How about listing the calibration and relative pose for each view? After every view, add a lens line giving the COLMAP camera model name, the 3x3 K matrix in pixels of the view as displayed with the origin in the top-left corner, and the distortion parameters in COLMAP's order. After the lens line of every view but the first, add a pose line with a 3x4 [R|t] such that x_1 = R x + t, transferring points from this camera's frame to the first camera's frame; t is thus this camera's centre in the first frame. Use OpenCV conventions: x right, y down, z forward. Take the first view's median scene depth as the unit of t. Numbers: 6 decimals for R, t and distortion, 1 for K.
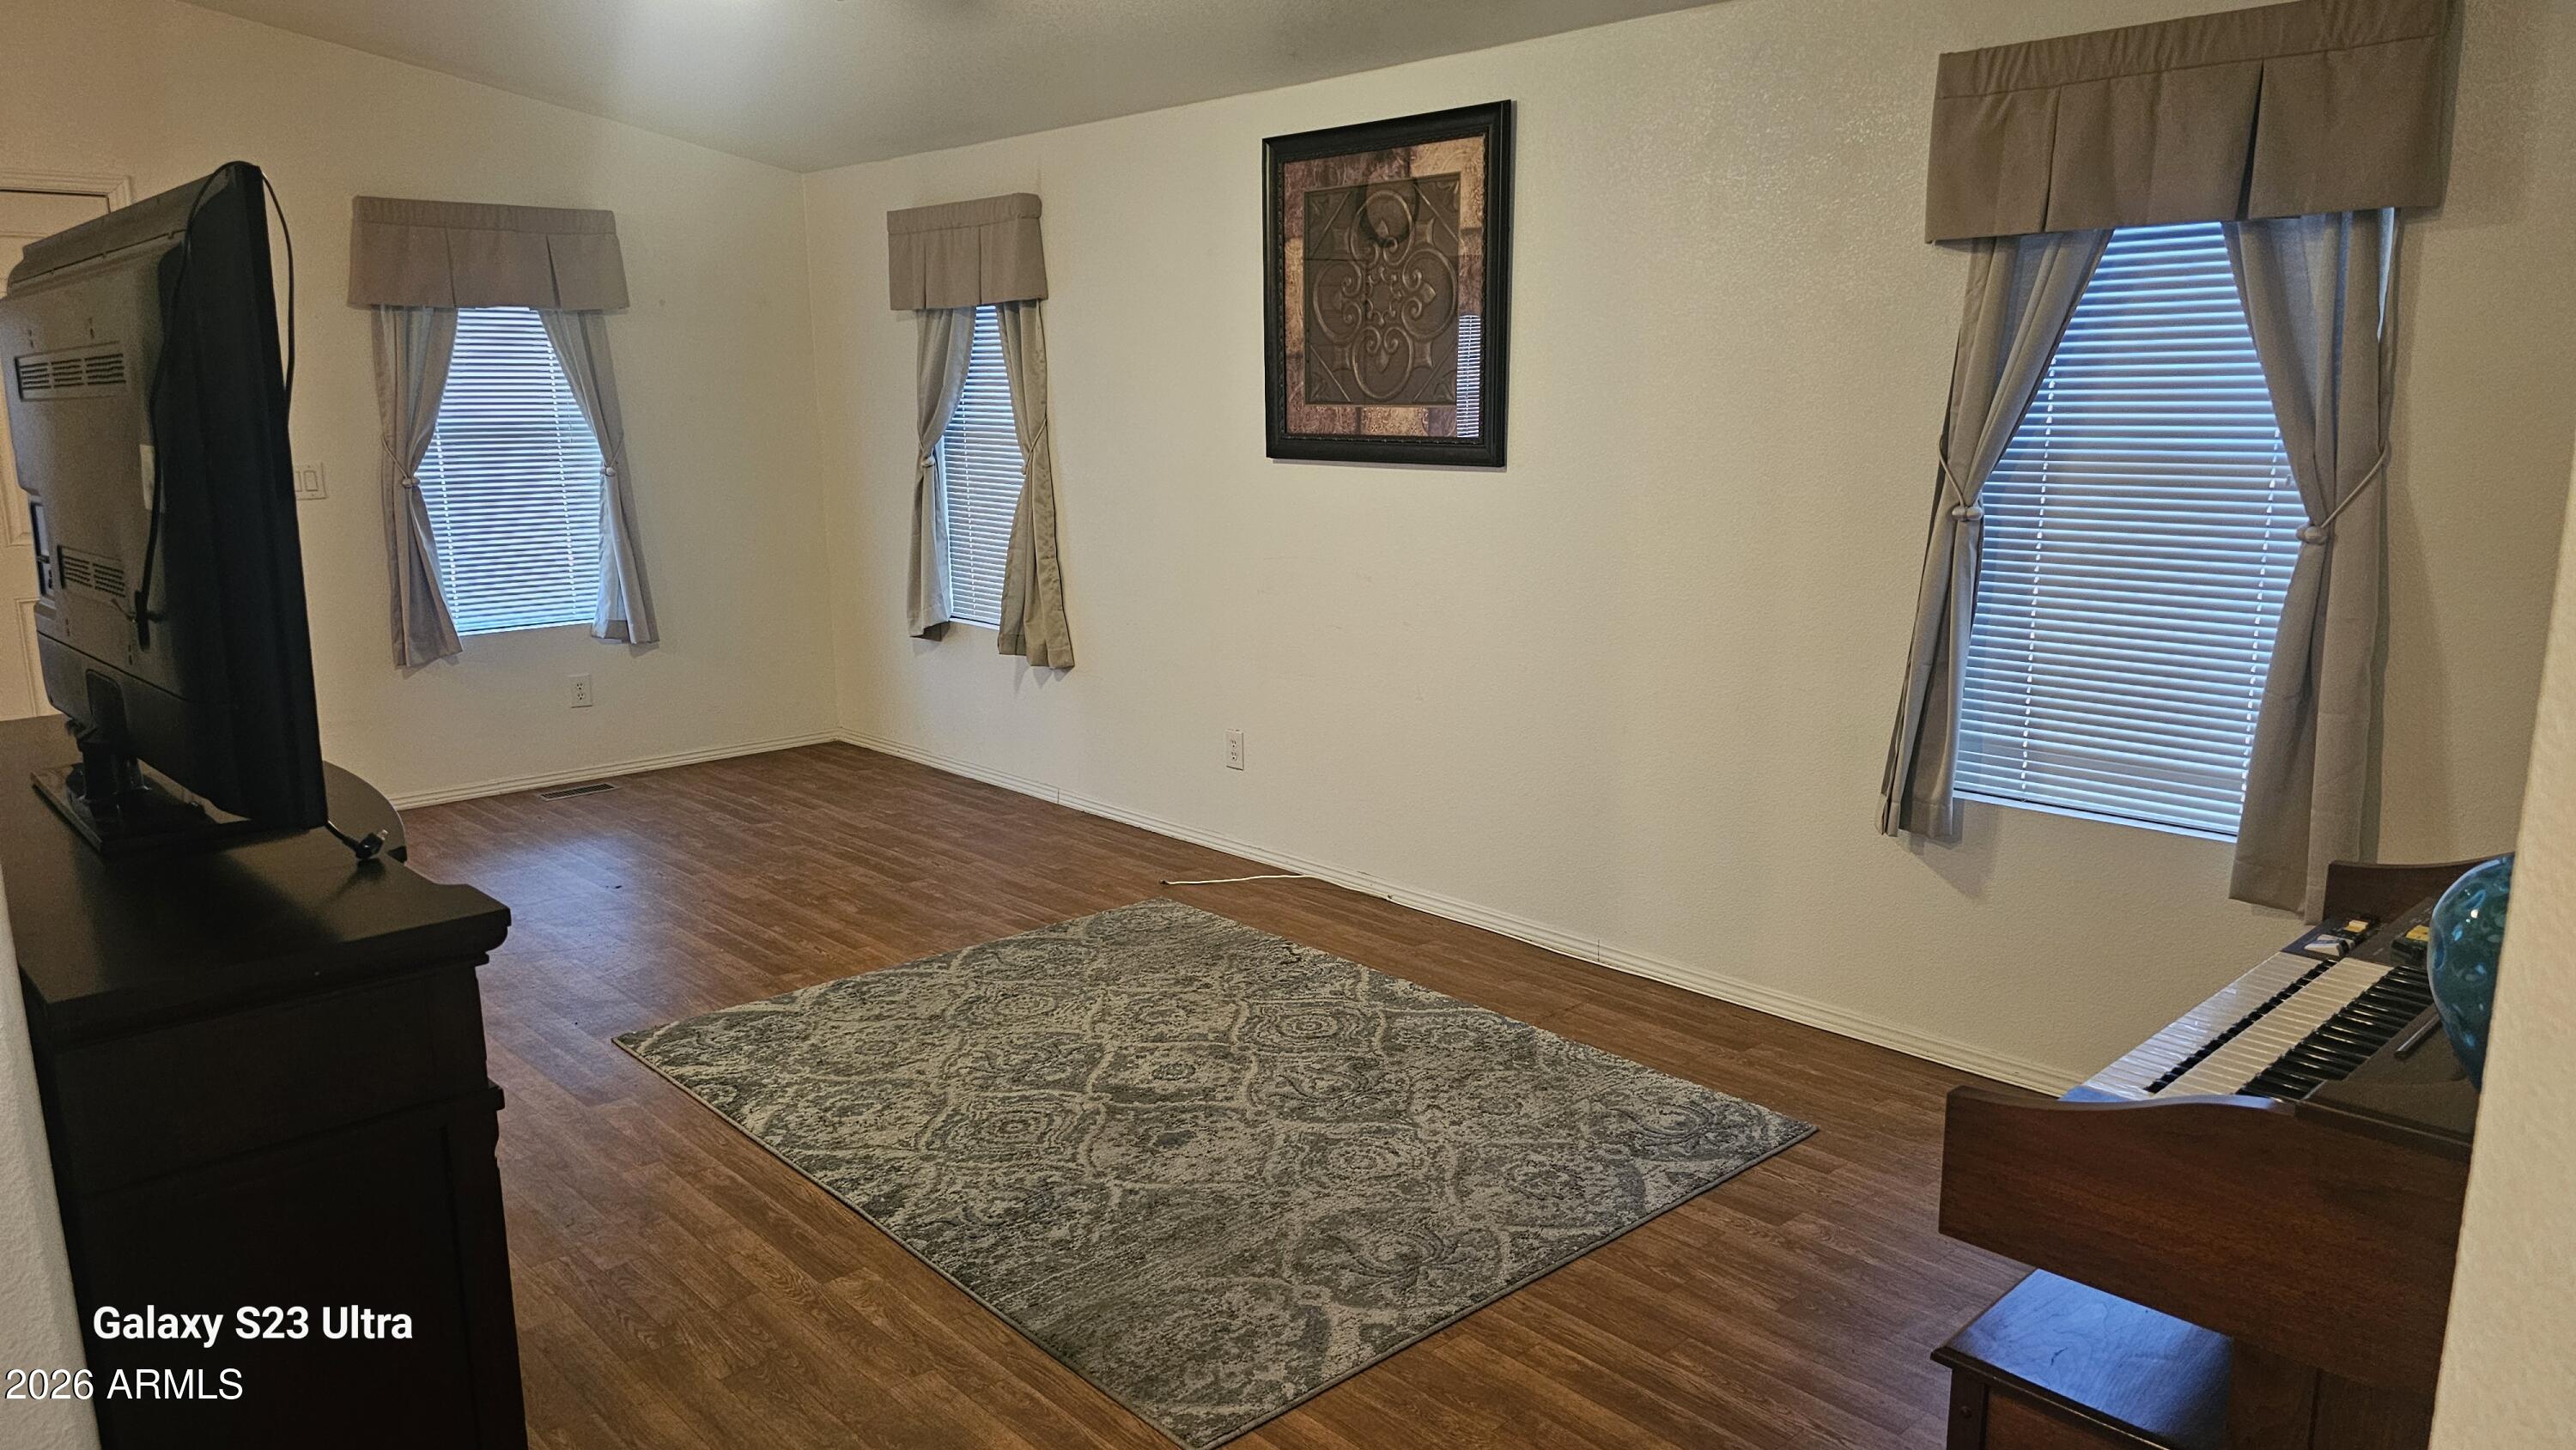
lens RADIAL K [[1751.4, 0, 1353.2], [0, 1751.4, 724.7], [0, 0, 1]] dist [0.052570, -0.038566]
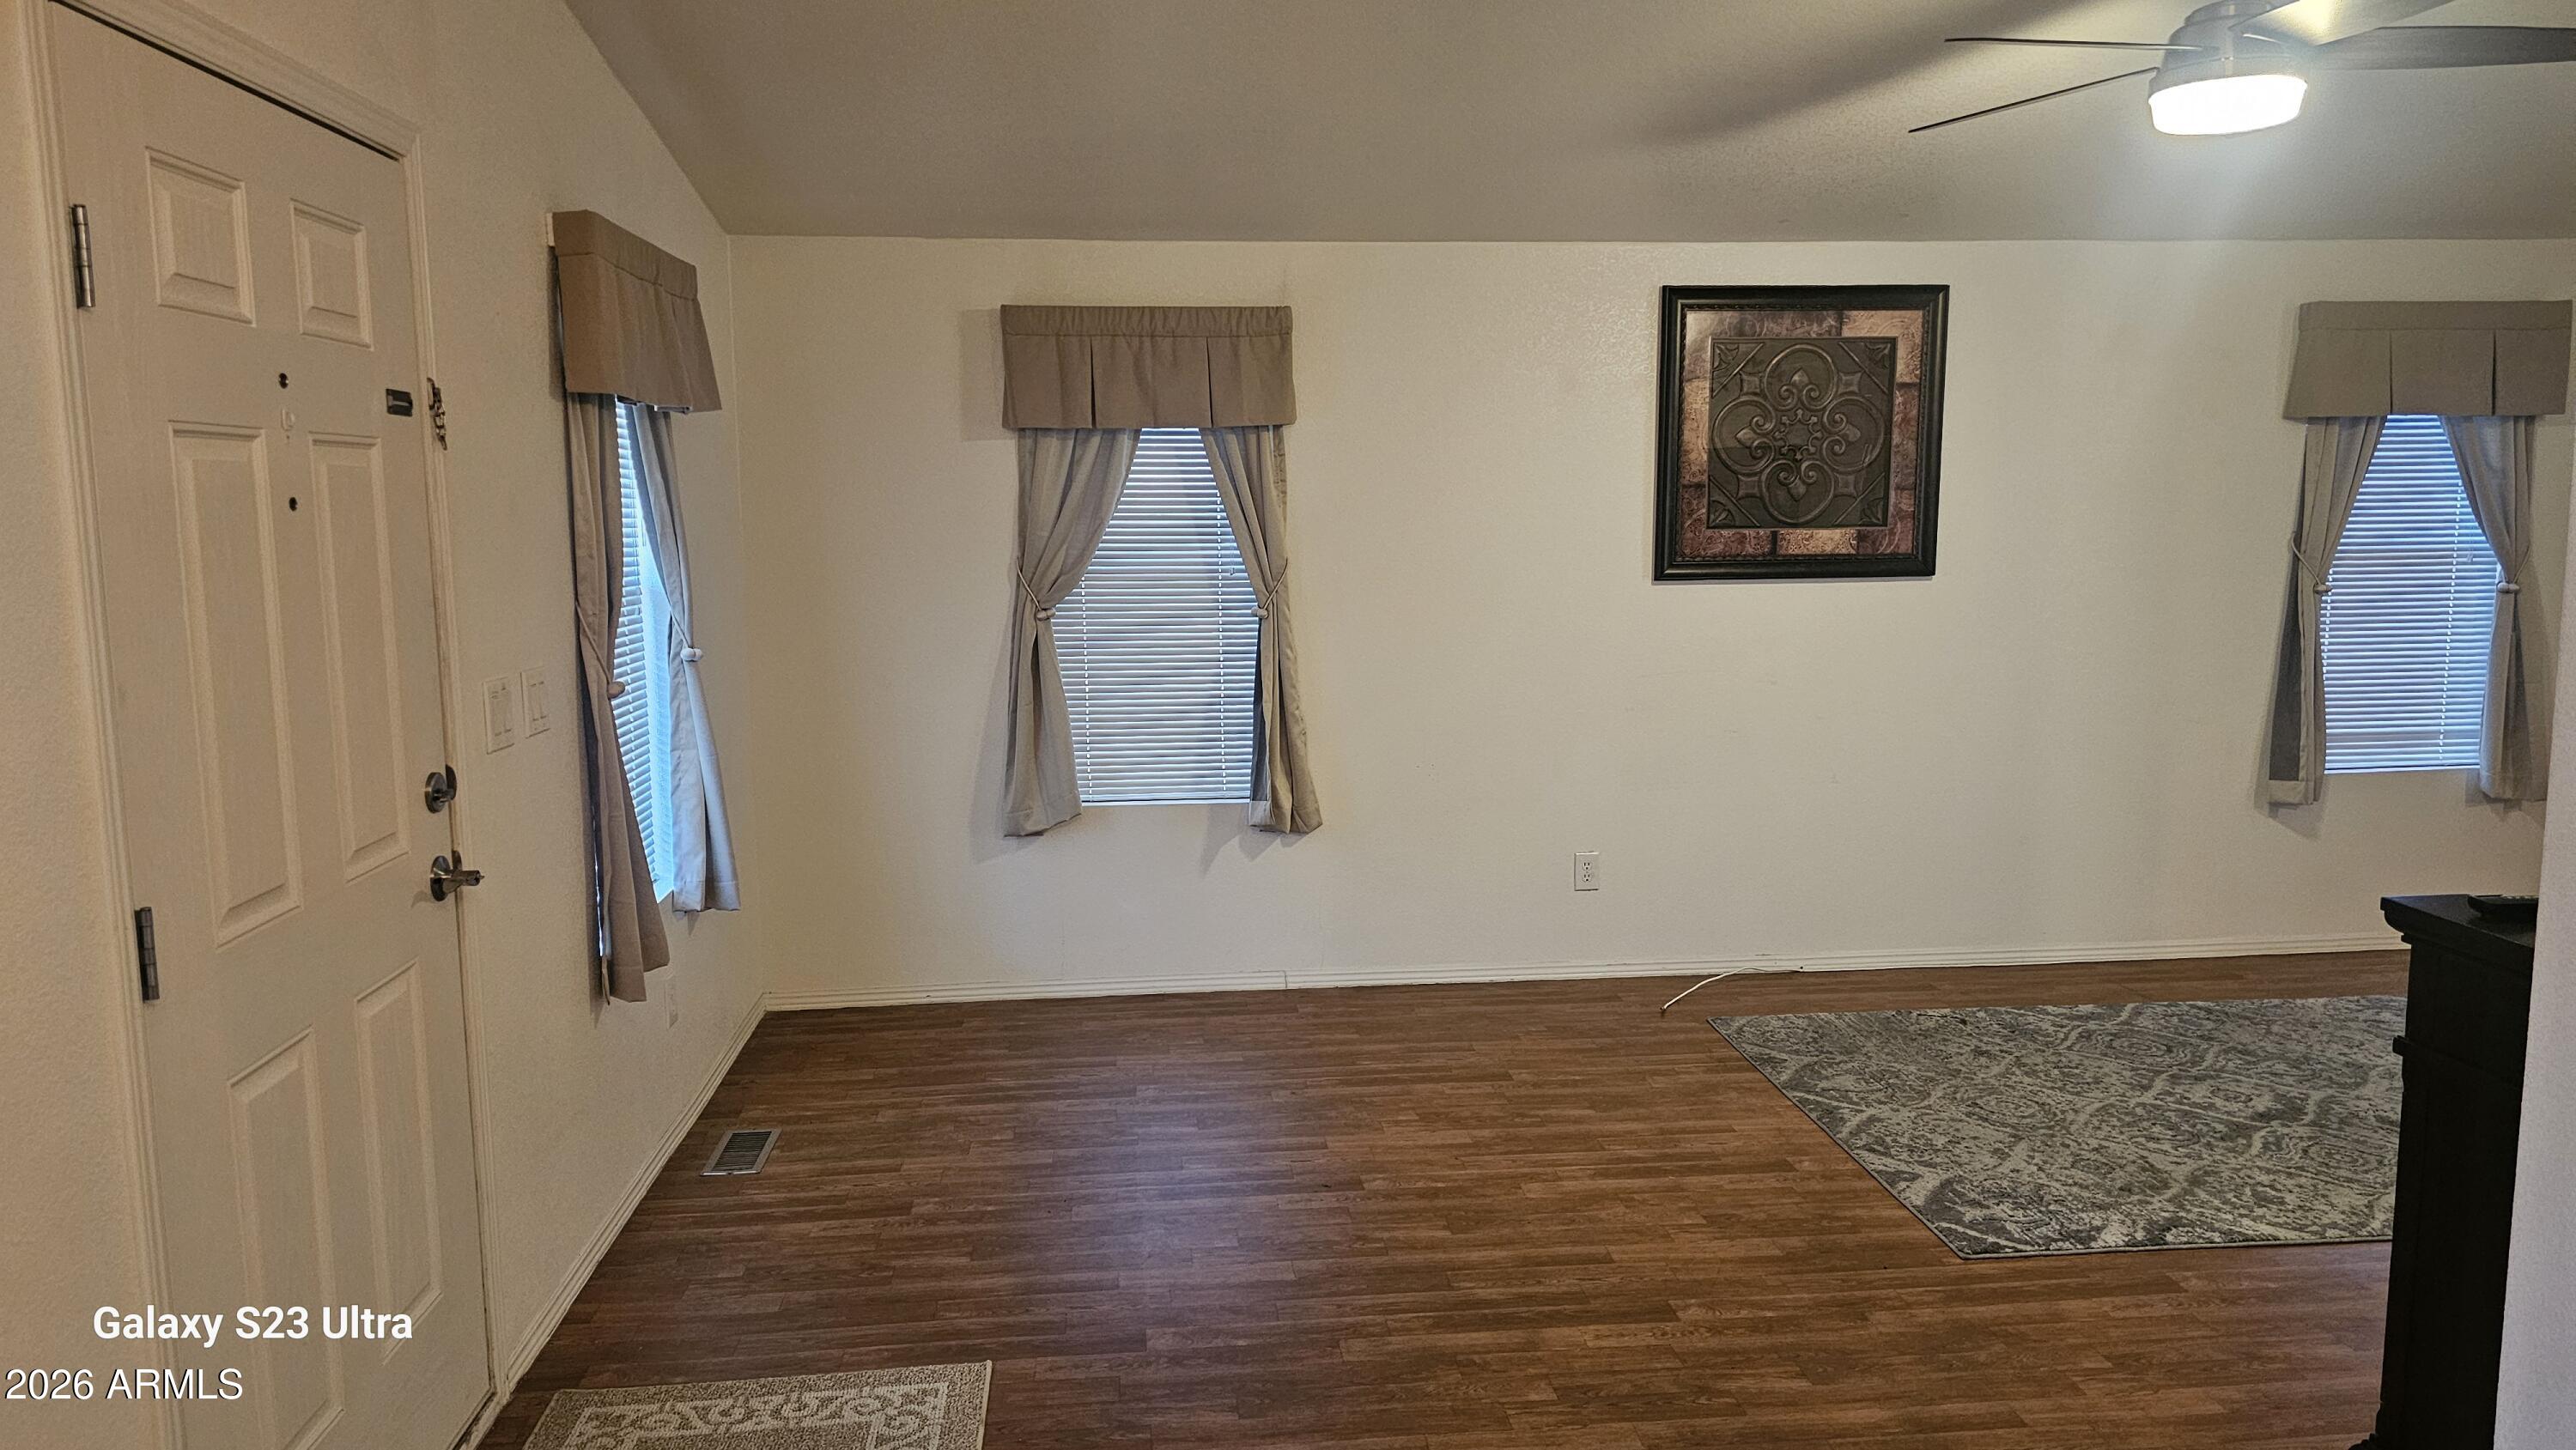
lens RADIAL K [[1751.4, 0, 1303.0], [0, 1751.4, 663.9], [0, 0, 1]] dist [0.052570, -0.038566]
pose [[0.605692, -0.081384, 0.791527, -1.148211], [0.156960, 0.987430, -0.018583, -0.132430], [-0.780065, 0.135494, 0.610852, 0.601848]]
